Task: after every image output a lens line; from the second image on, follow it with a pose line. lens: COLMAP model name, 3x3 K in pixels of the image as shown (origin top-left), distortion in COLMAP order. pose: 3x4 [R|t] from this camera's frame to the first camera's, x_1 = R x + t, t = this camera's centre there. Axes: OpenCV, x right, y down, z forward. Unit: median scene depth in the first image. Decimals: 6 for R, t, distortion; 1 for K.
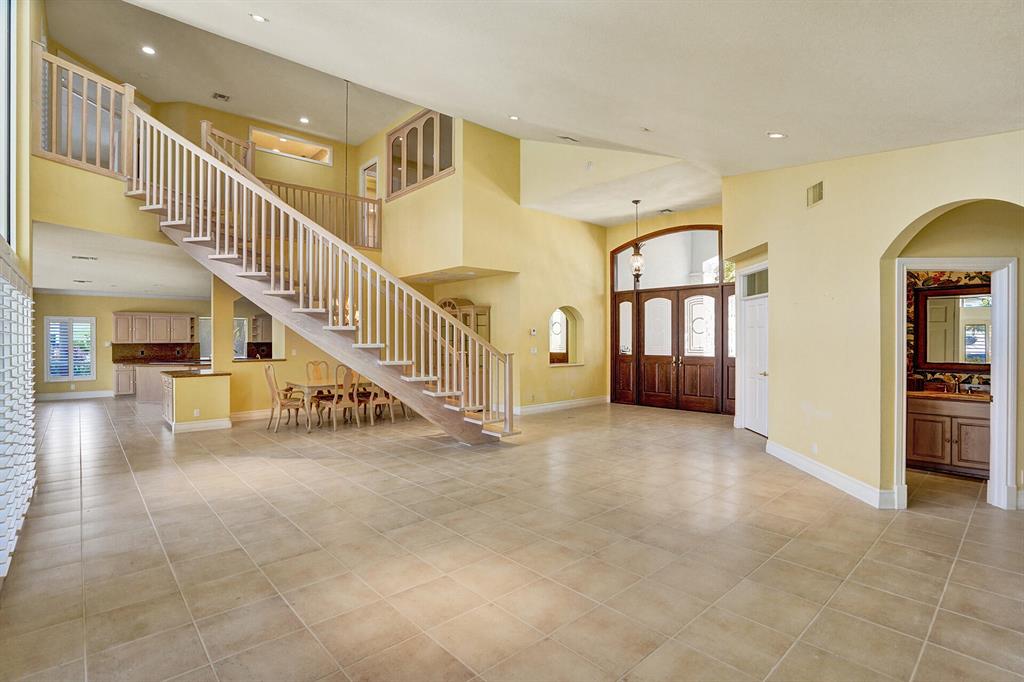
lens RADIAL K [[488.2, 0, 512.0], [0, 488.2, 341.0], [0, 0, 1]] dist [-0.011627, 0.000050]
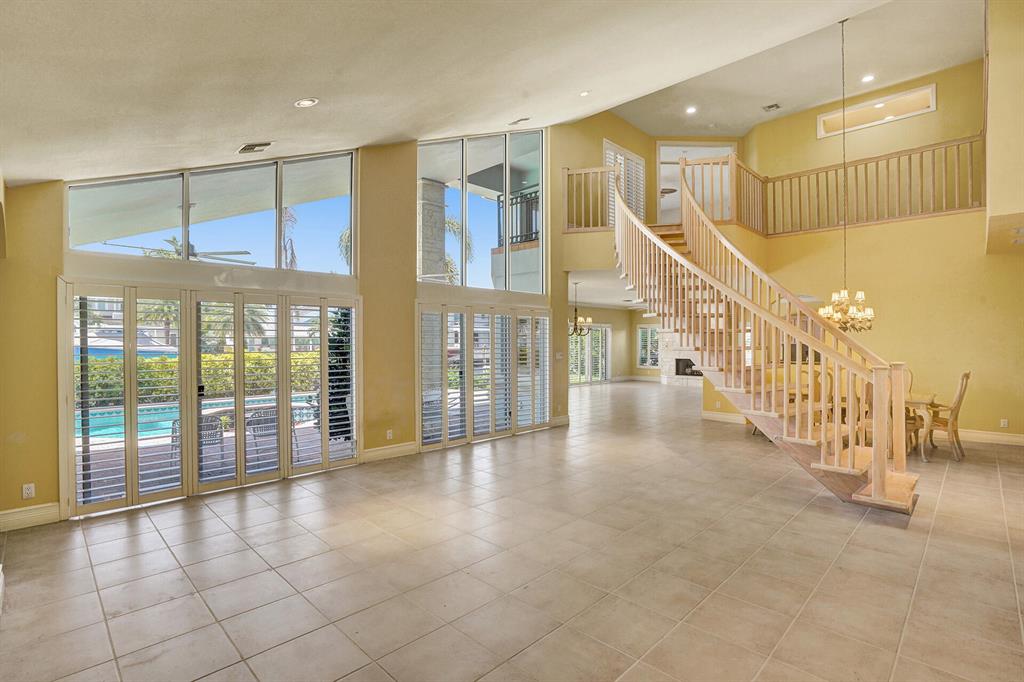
lens RADIAL K [[488.2, 0, 512.0], [0, 488.2, 341.0], [0, 0, 1]] dist [-0.011627, 0.000050]
pose [[0.068089, -0.000336, -0.997679, 0.282191], [-0.007419, 0.999972, -0.000843, 0.000917], [0.997652, 0.007459, 0.068085, 0.268123]]
